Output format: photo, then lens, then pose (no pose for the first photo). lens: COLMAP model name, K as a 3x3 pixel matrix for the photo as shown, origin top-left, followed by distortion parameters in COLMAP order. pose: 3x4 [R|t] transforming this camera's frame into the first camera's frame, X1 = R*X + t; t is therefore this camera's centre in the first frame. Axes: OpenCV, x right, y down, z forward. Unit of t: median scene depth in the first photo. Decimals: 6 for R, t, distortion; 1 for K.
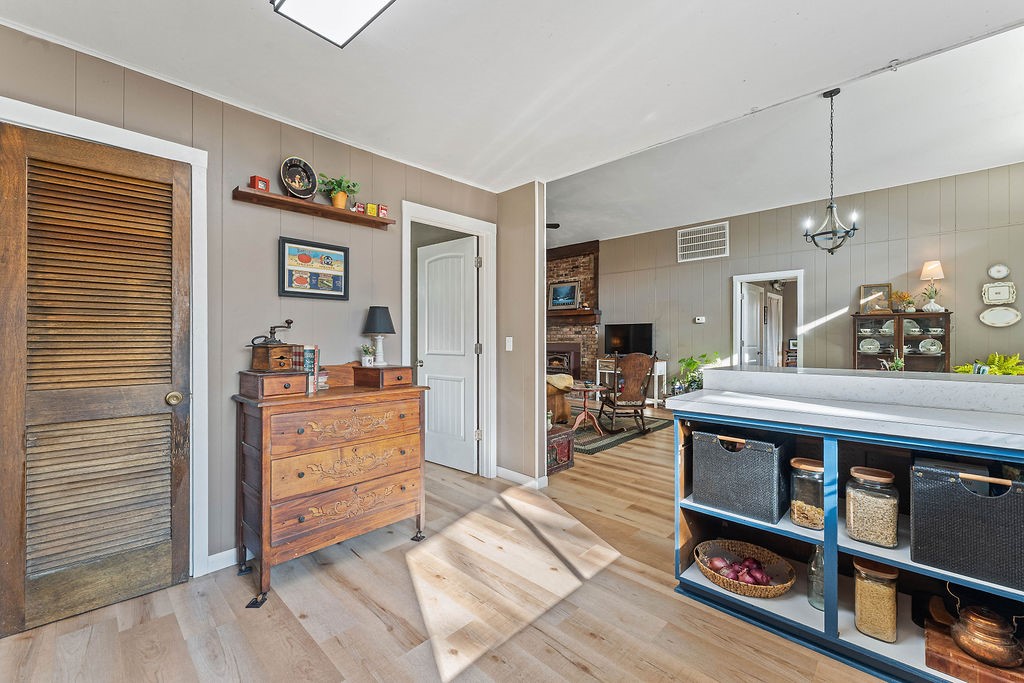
lens RADIAL K [[418.8, 0, 505.5], [0, 418.8, 337.1], [0, 0, 1]] dist [-0.004911, 0.001101]
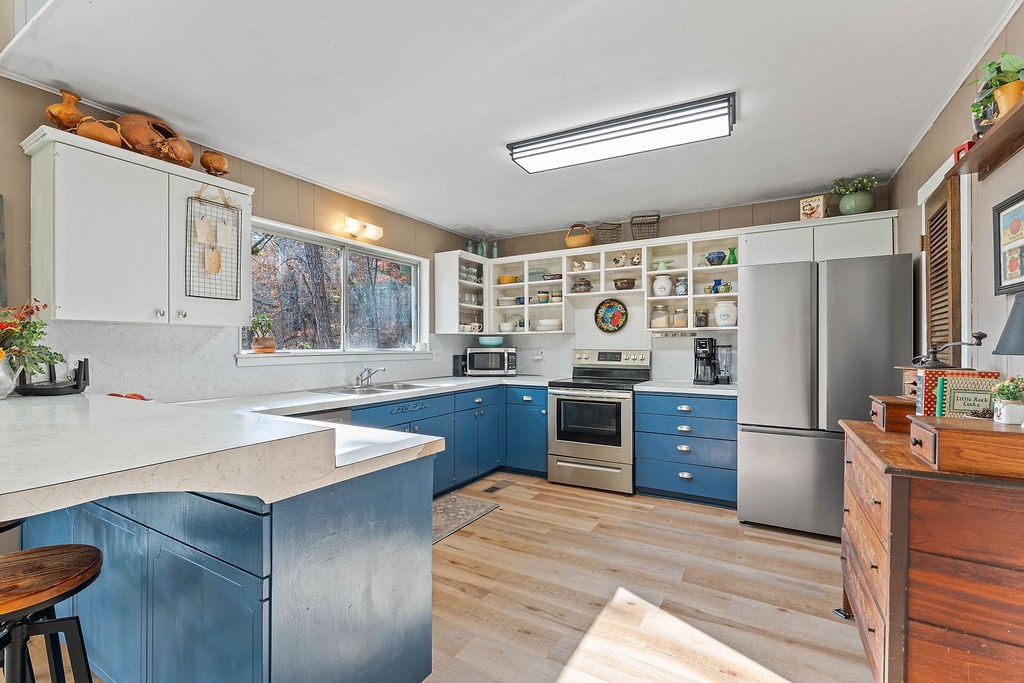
lens RADIAL K [[432.5, 0, 522.7], [0, 432.5, 341.1], [0, 0, 1]] dist [0.000567, -0.001730]
pose [[-0.968974, -0.003203, -0.247141, 0.117922], [-0.000061, 0.999919, -0.012721, -0.006679], [0.247162, -0.012311, -0.968896, 0.493740]]
